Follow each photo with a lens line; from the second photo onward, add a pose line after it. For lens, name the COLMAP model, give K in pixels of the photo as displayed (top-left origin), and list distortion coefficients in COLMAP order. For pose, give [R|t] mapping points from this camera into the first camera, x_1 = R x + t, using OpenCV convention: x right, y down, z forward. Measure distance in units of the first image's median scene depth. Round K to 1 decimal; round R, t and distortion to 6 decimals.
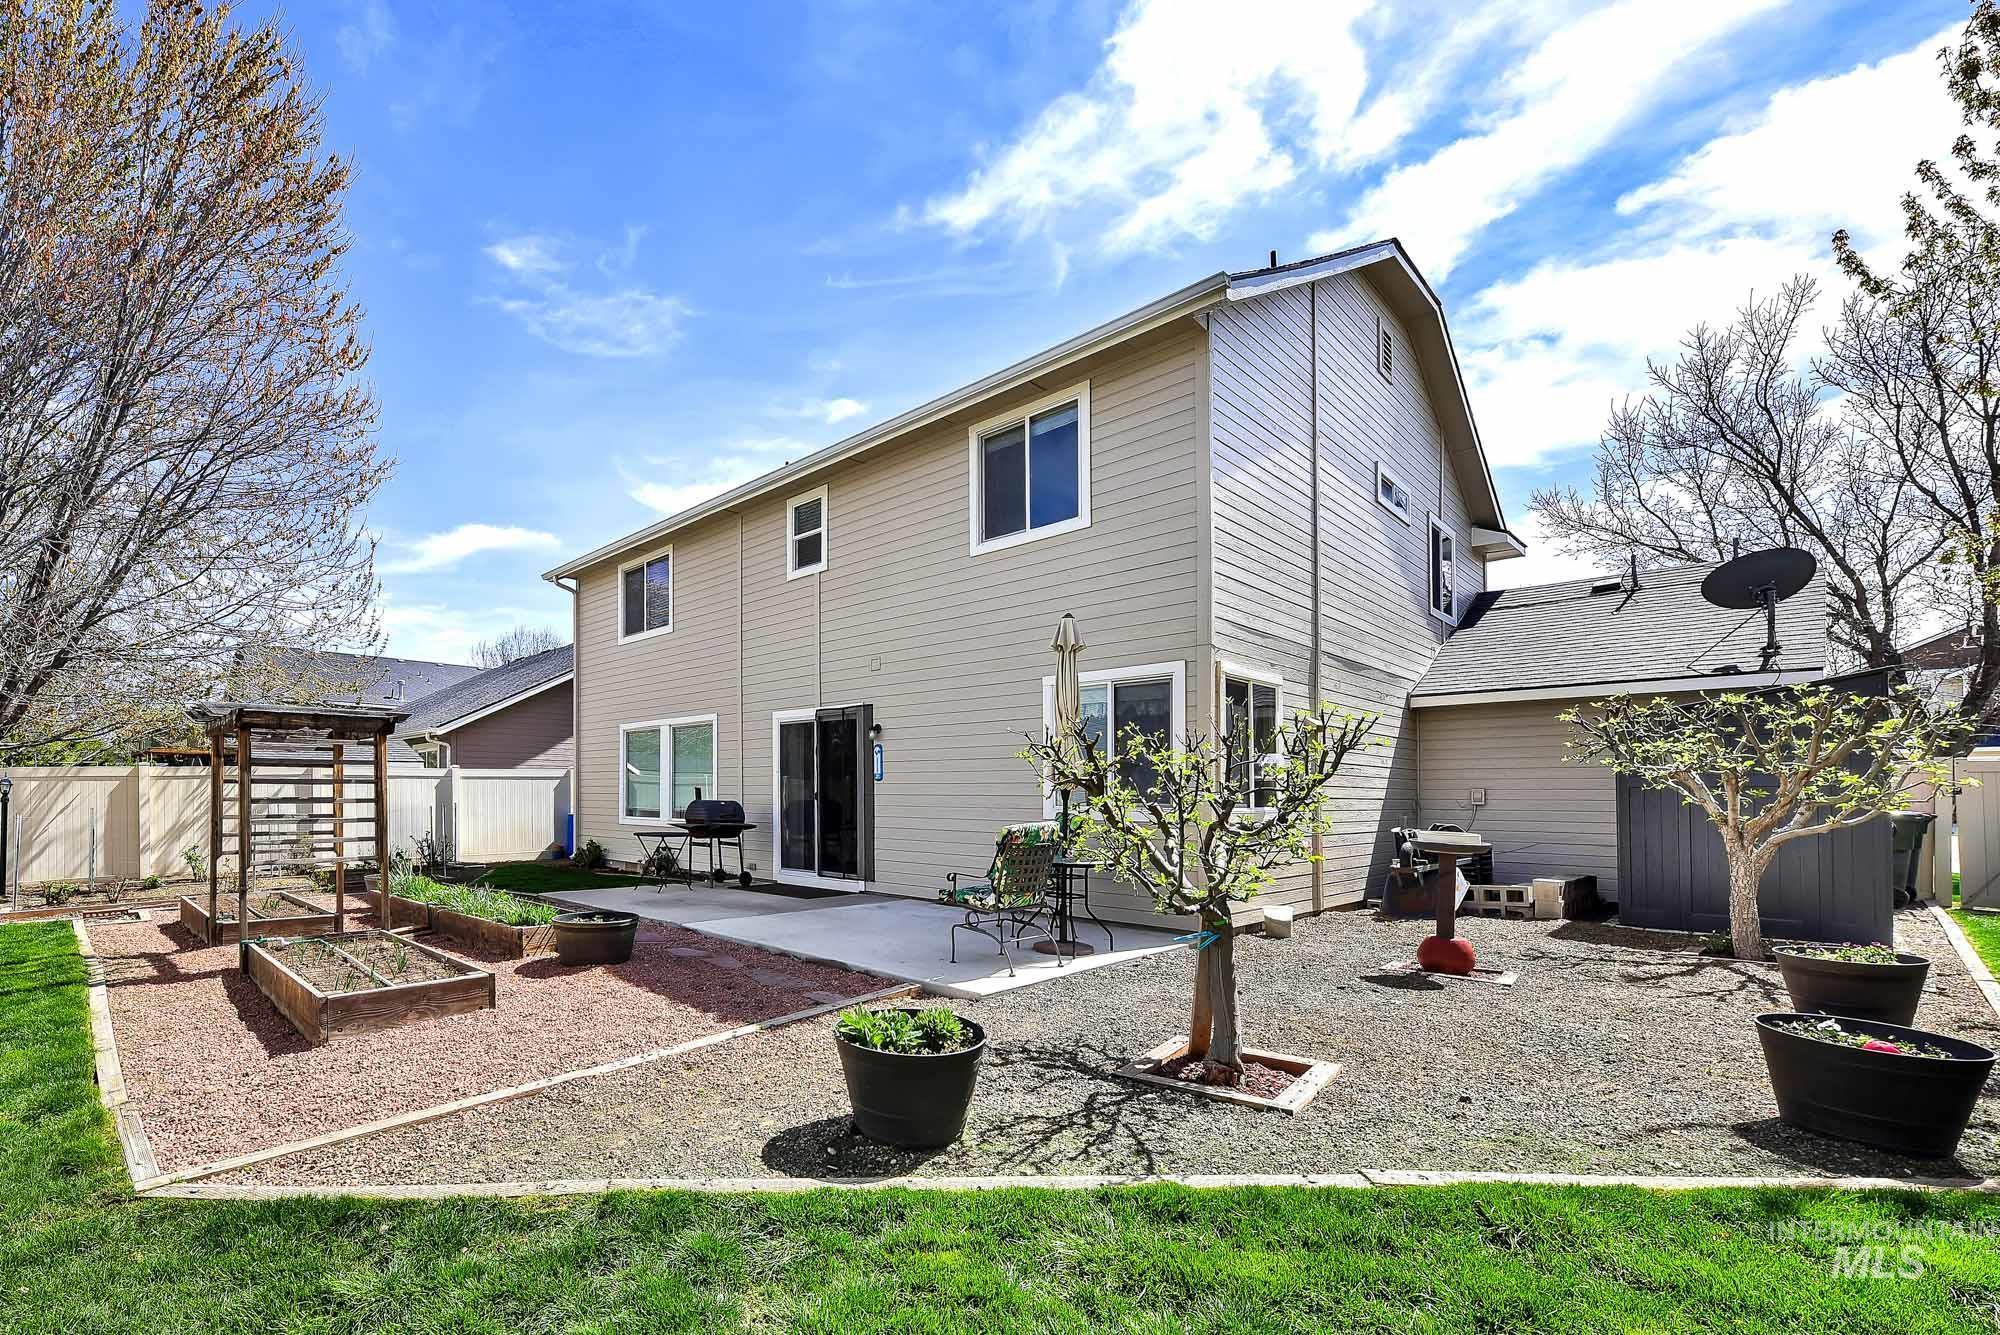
lens RADIAL K [[841.7, 0, 800.2], [0, 841.7, 751.9], [0, 0, 1]] dist [0.017429, -0.007561]
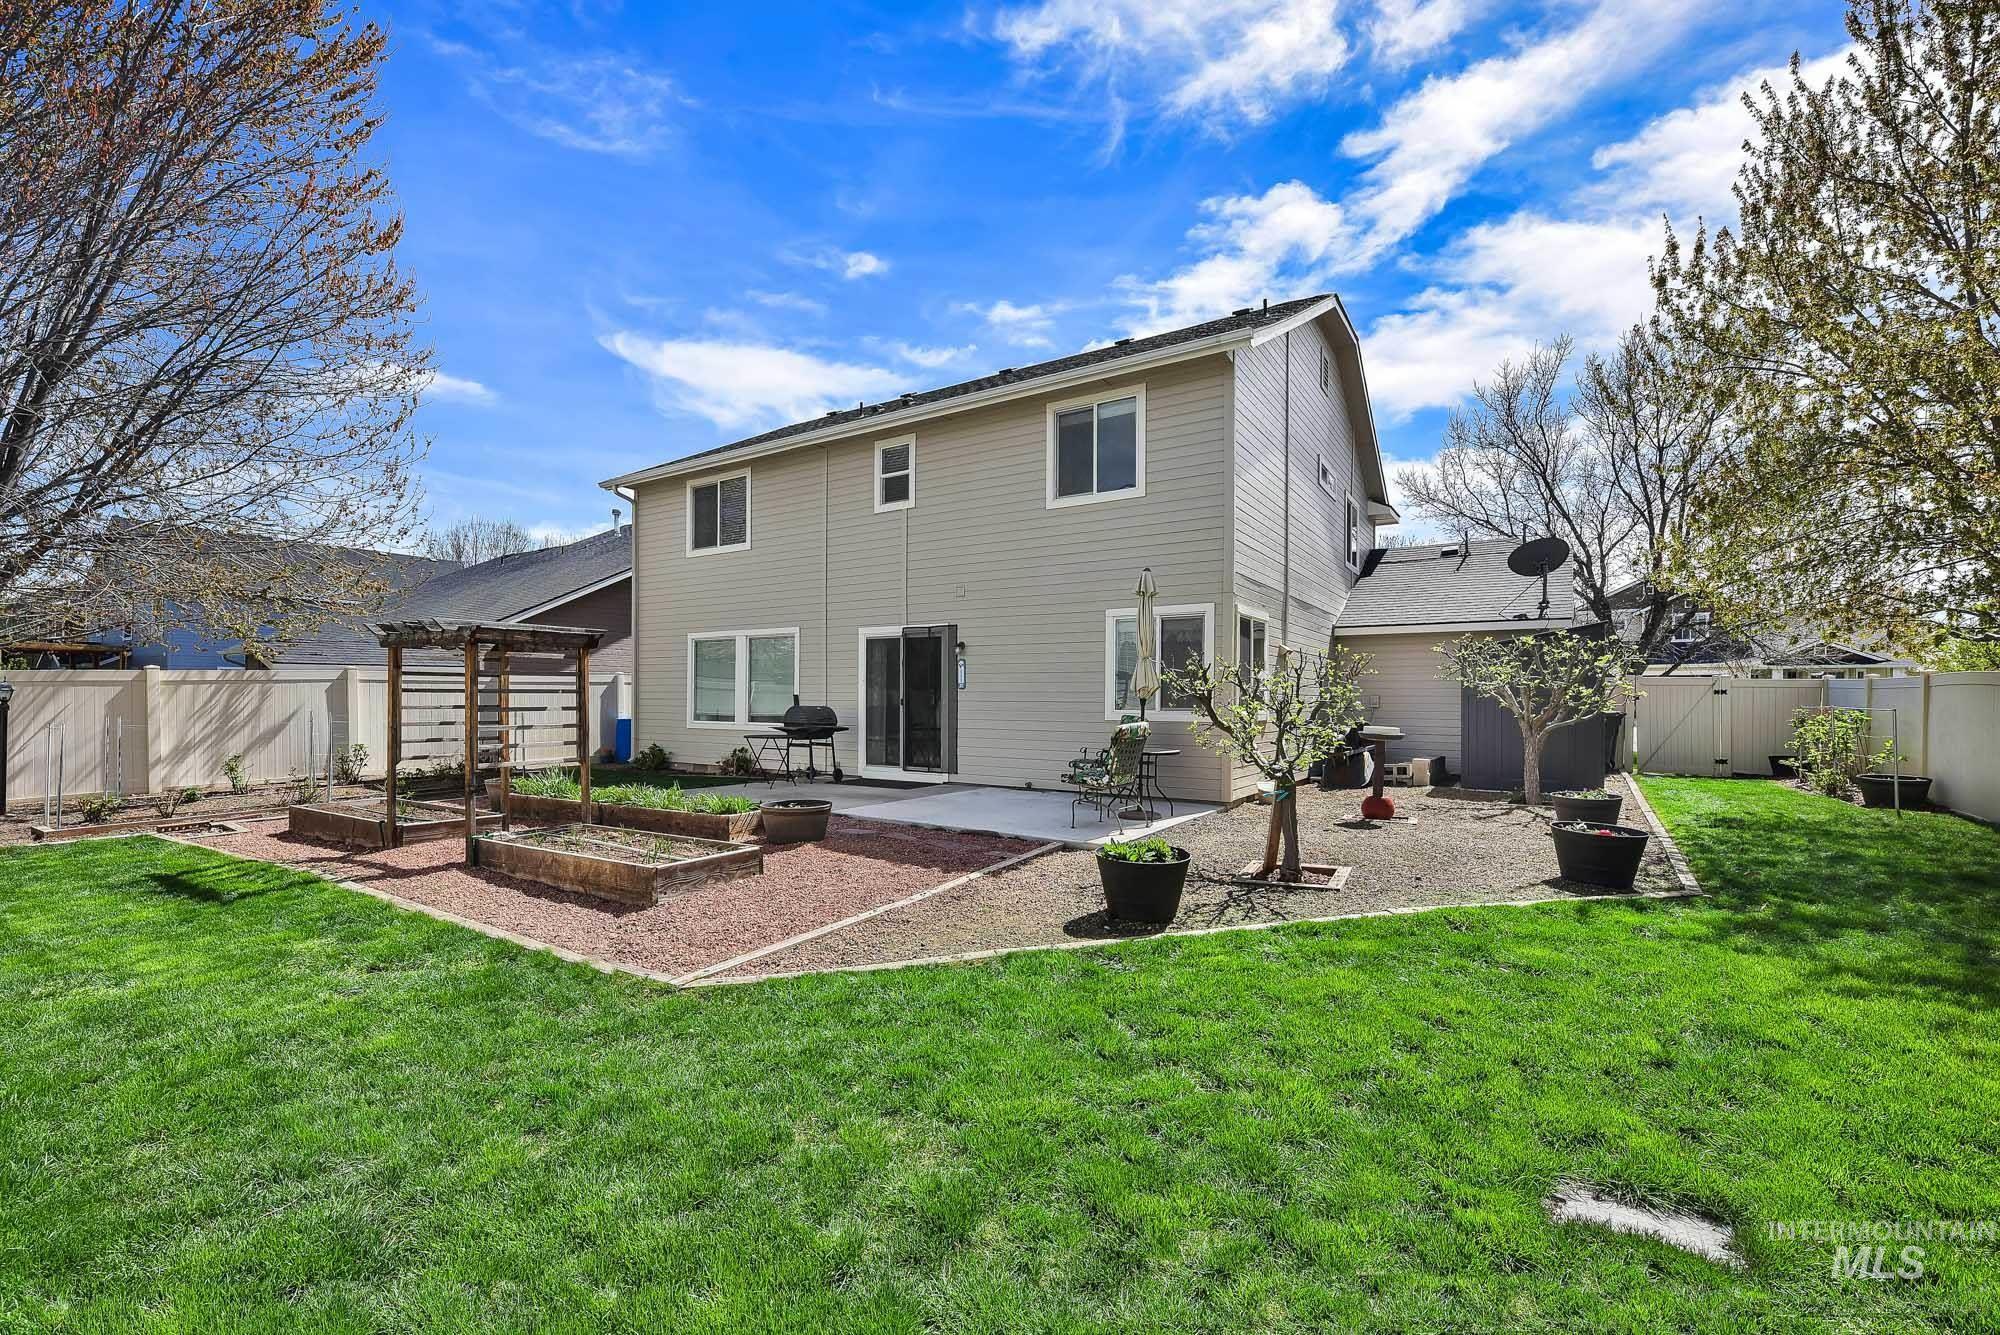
lens RADIAL K [[820.7, 0, 1000.0], [0, 820.7, 667.5], [0, 0, 1]] dist [0.012820, 0.000023]
pose [[0.960489, 0.009779, 0.278148, -0.180711], [-0.013863, 0.999823, 0.012722, -0.012173], [-0.277974, -0.016075, 0.960454, -0.132341]]
